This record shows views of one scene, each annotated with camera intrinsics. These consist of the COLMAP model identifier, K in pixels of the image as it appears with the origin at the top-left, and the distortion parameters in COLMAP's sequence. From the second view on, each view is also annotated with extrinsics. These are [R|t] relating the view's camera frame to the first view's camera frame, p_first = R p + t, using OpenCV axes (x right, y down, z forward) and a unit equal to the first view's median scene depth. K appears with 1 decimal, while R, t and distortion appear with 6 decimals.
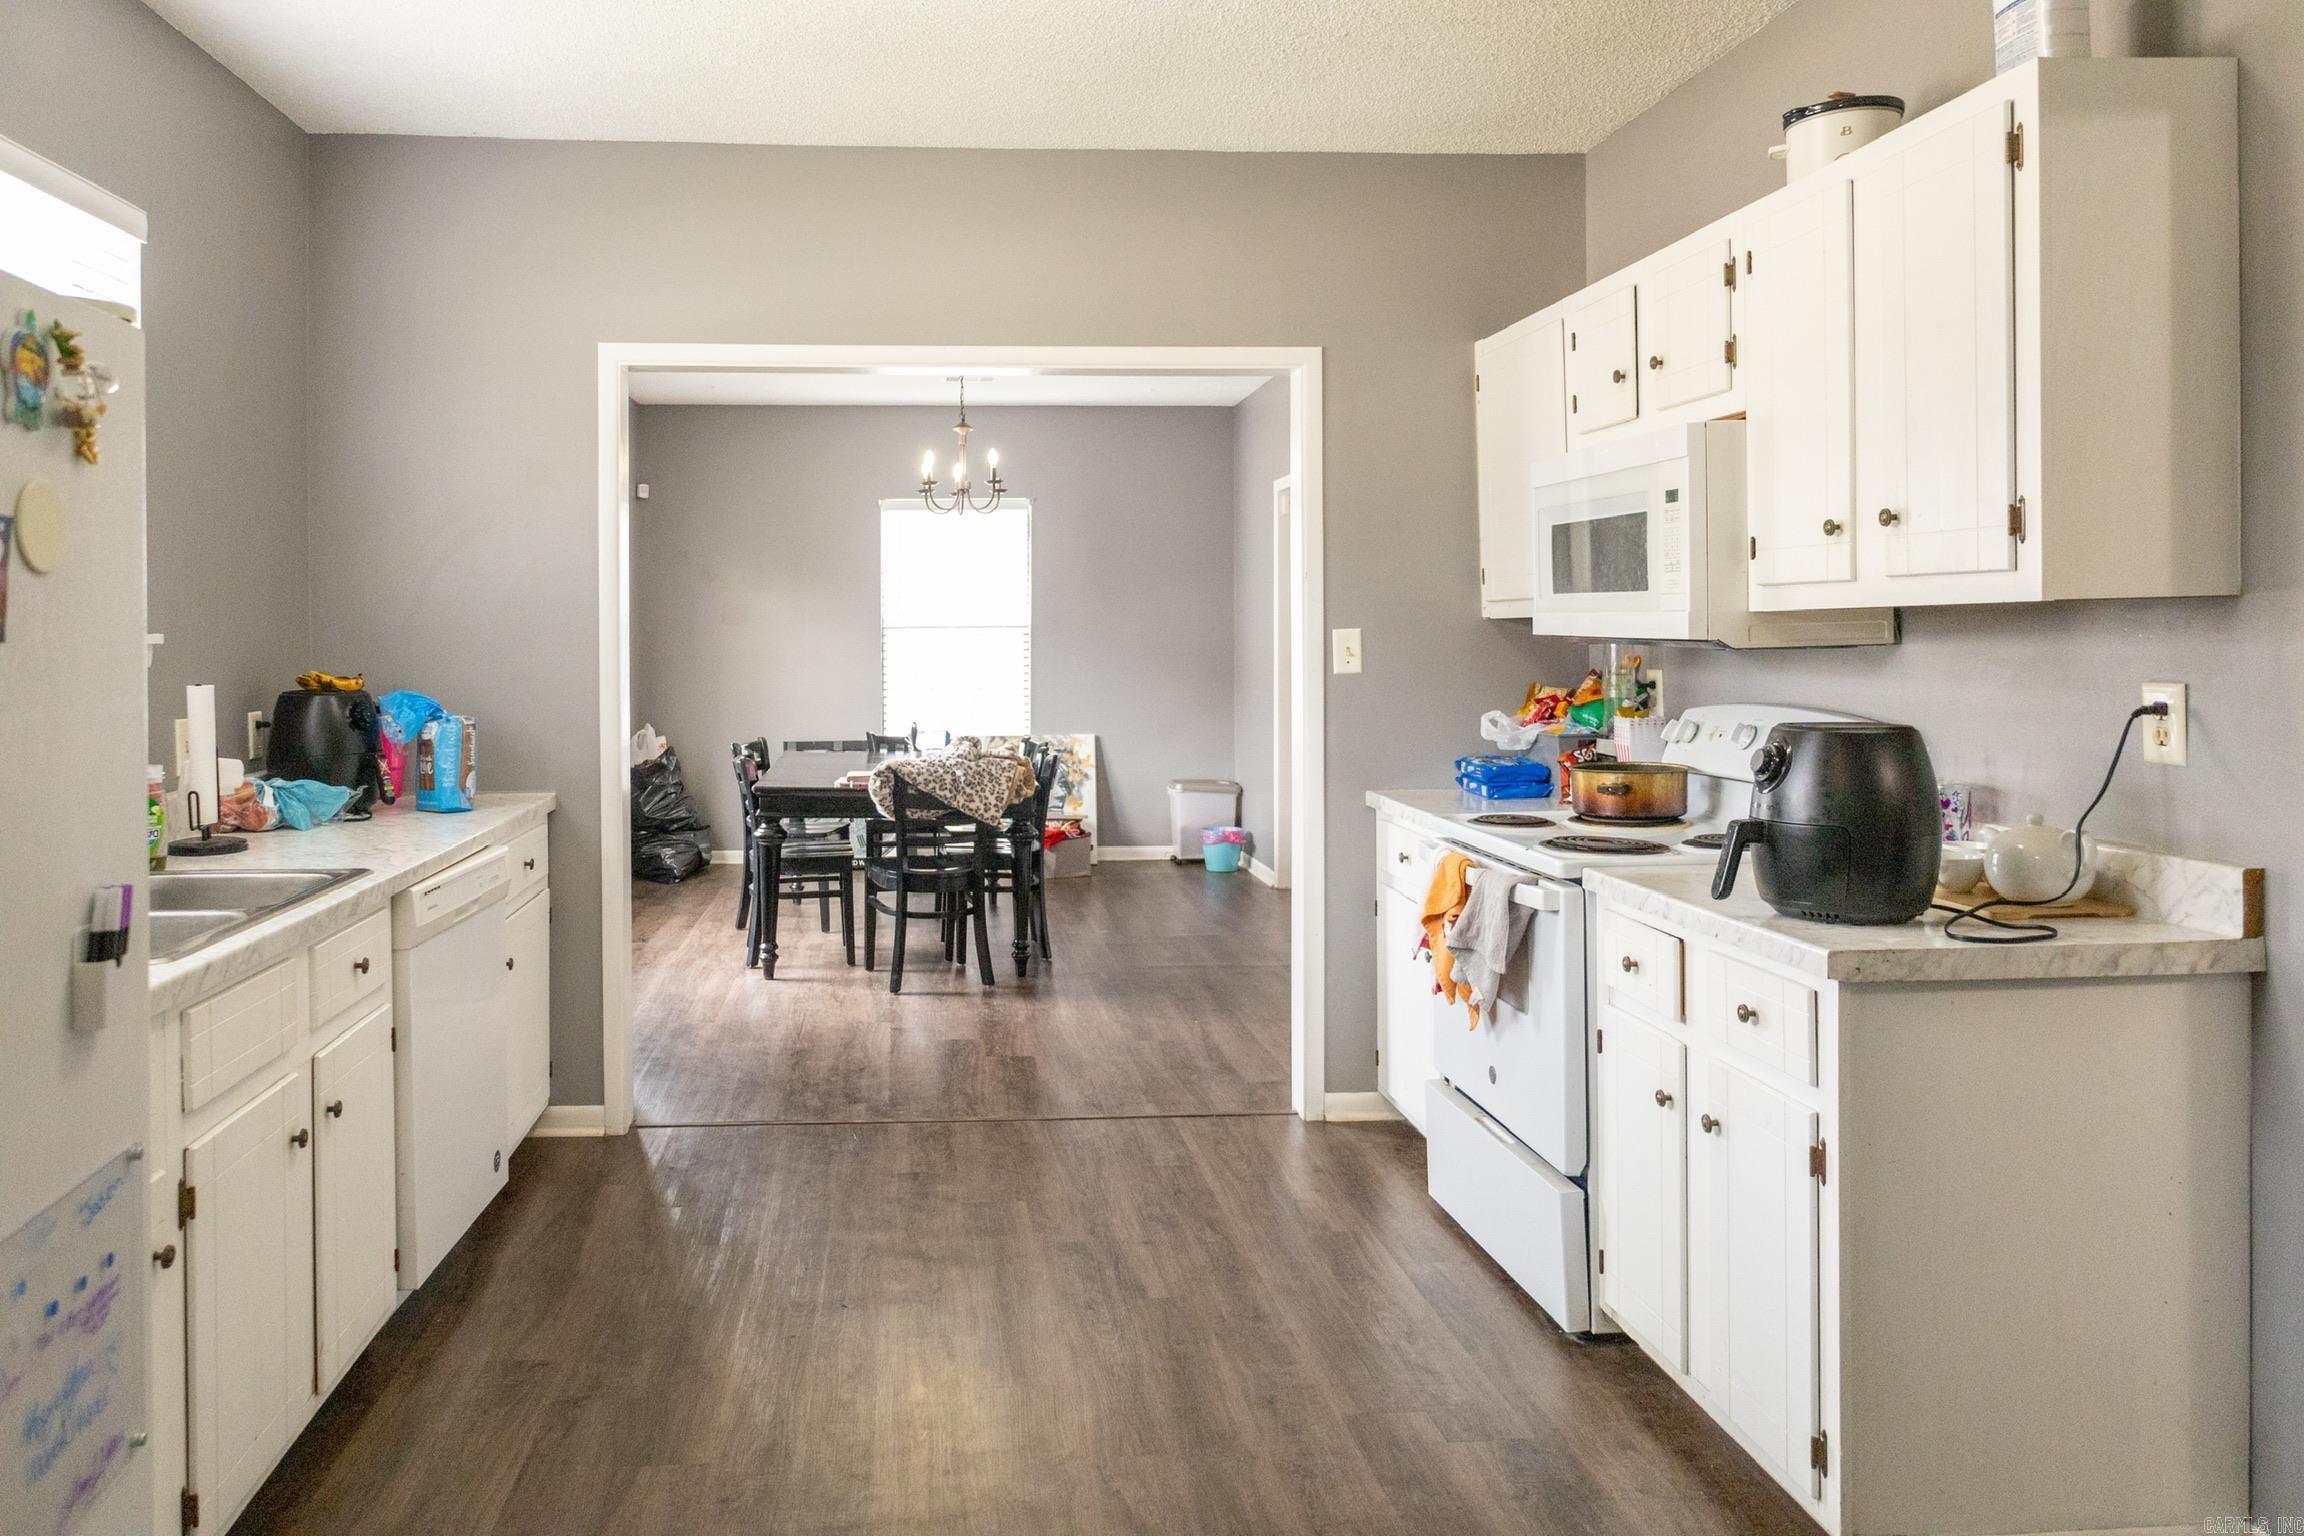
lens RADIAL K [[1535.7, 0, 1036.8], [0, 1535.7, 653.8], [0, 0, 1]] dist [0.001906, 0.001039]
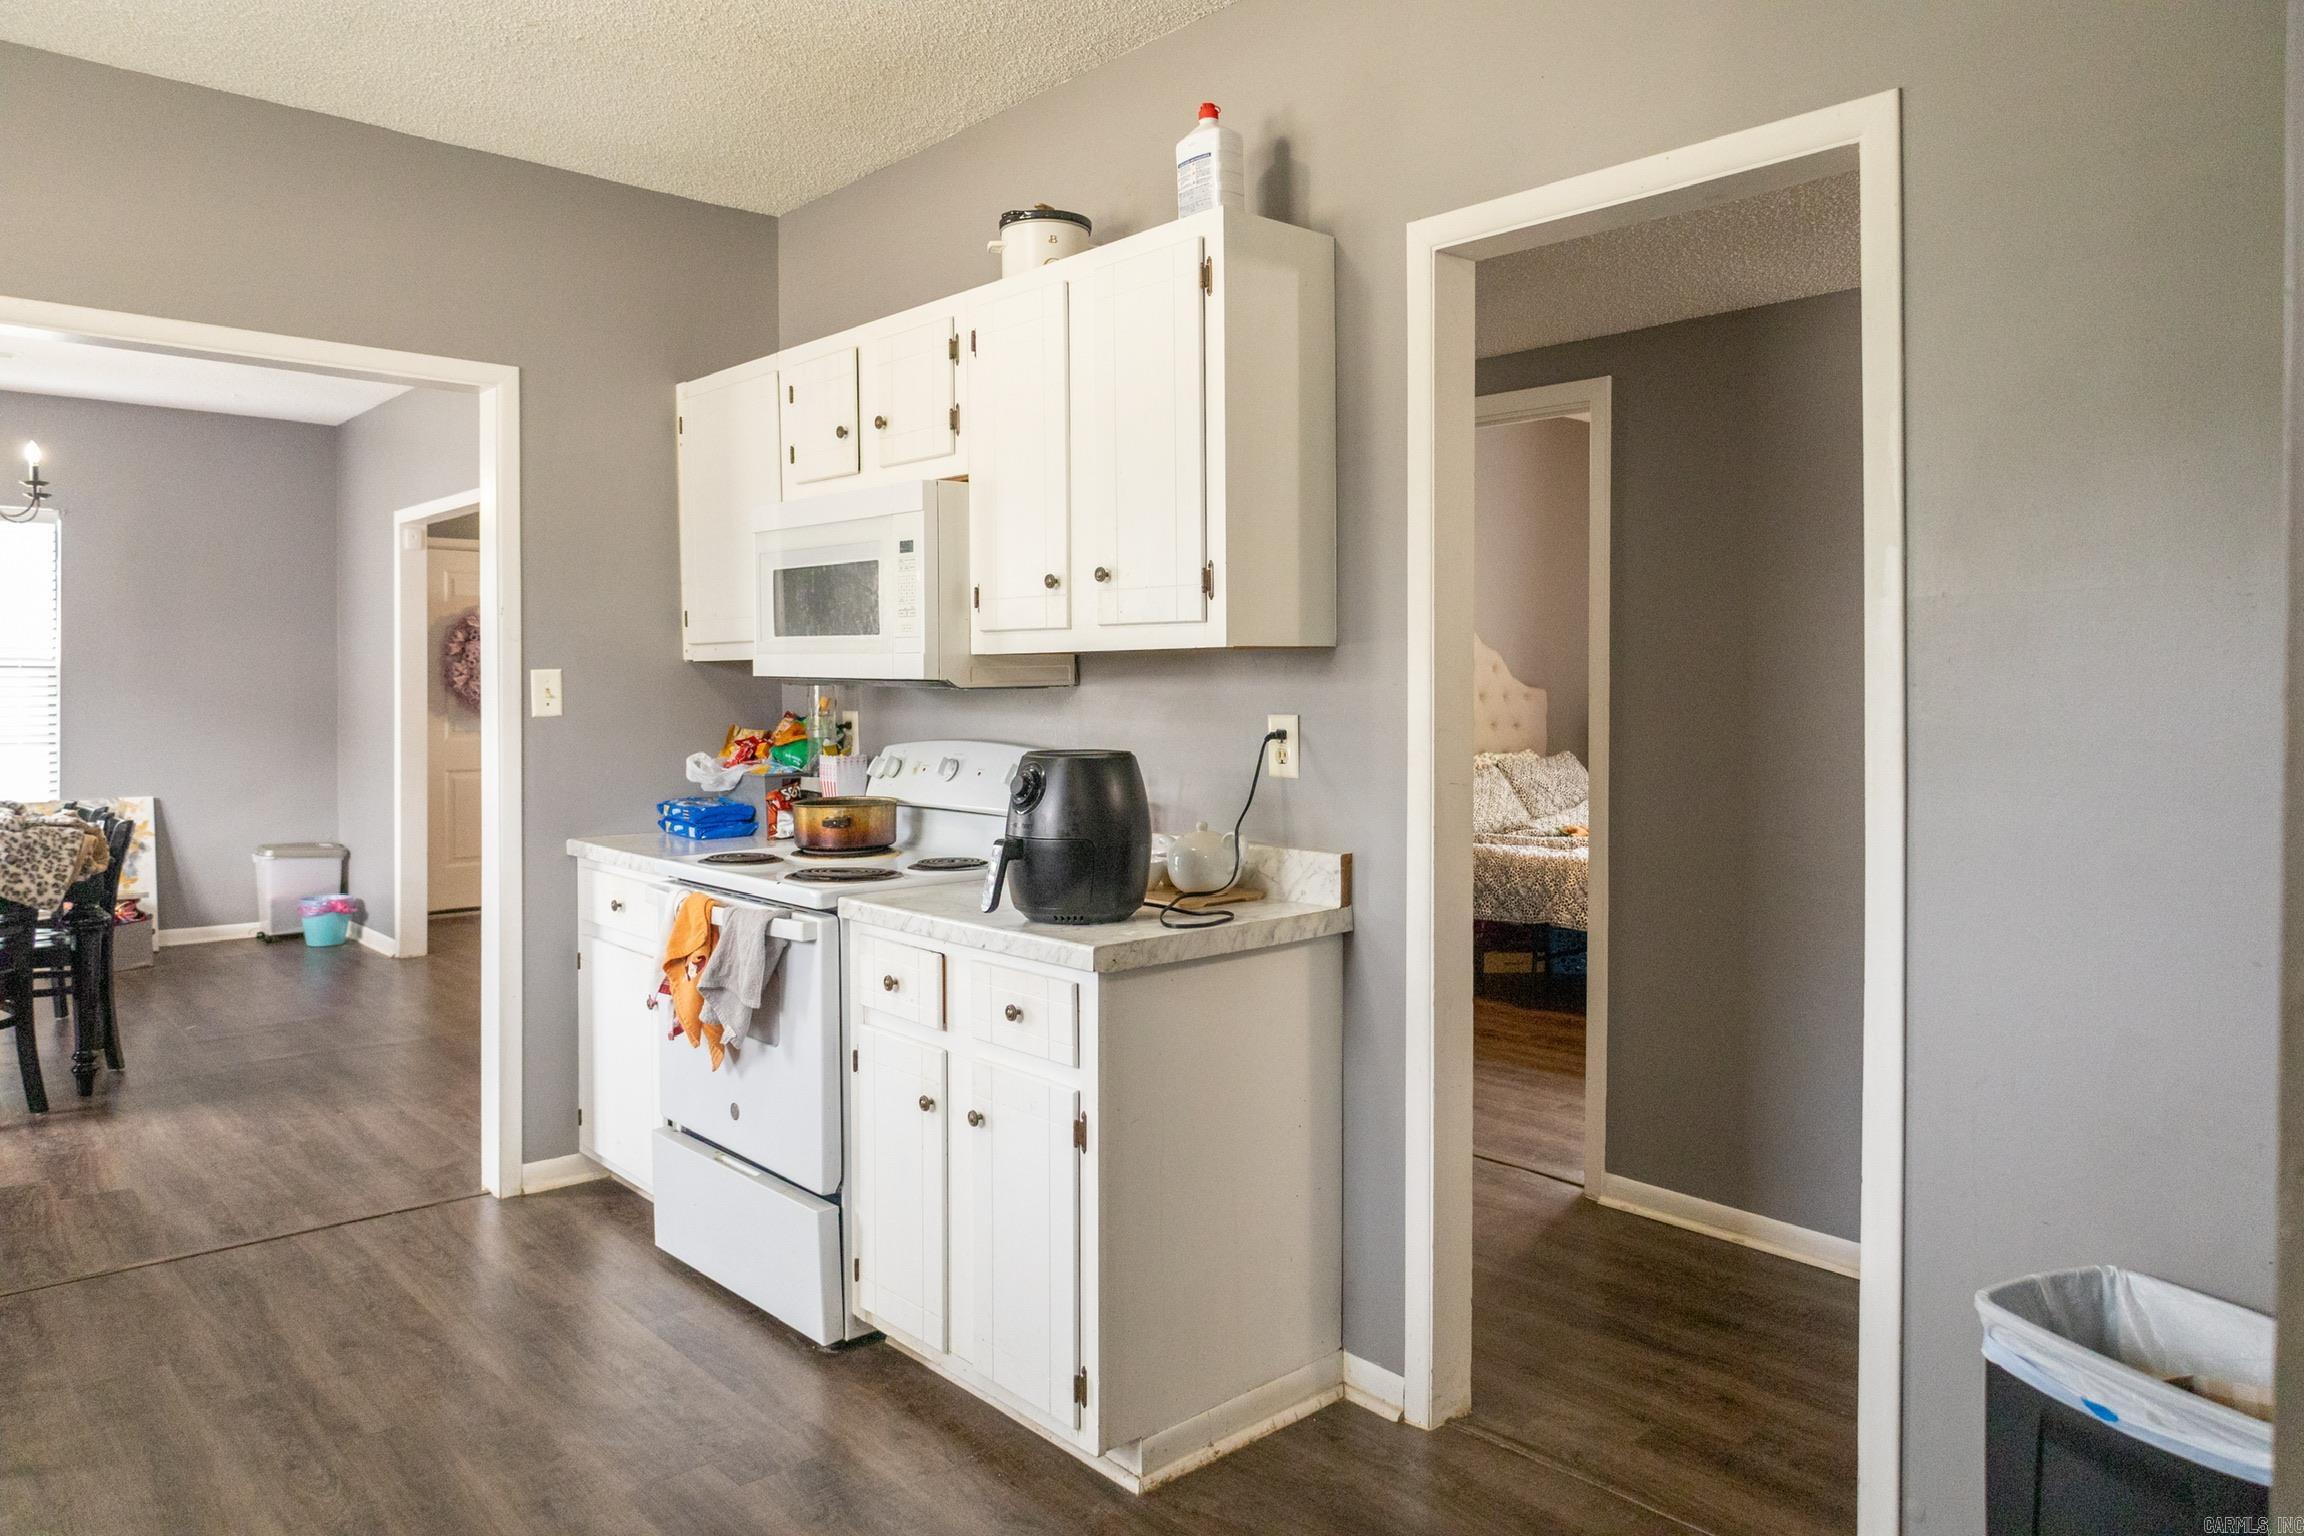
lens RADIAL K [[1488.3, 0, 1150.7], [0, 1488.3, 705.5], [0, 0, 1]] dist [-0.000769, -0.000397]
pose [[0.790891, 0.000568, 0.611956, -0.082853], [0.000097, 0.999999, -0.001053, 0.009187], [-0.611957, 0.000892, 0.790891, 0.061861]]
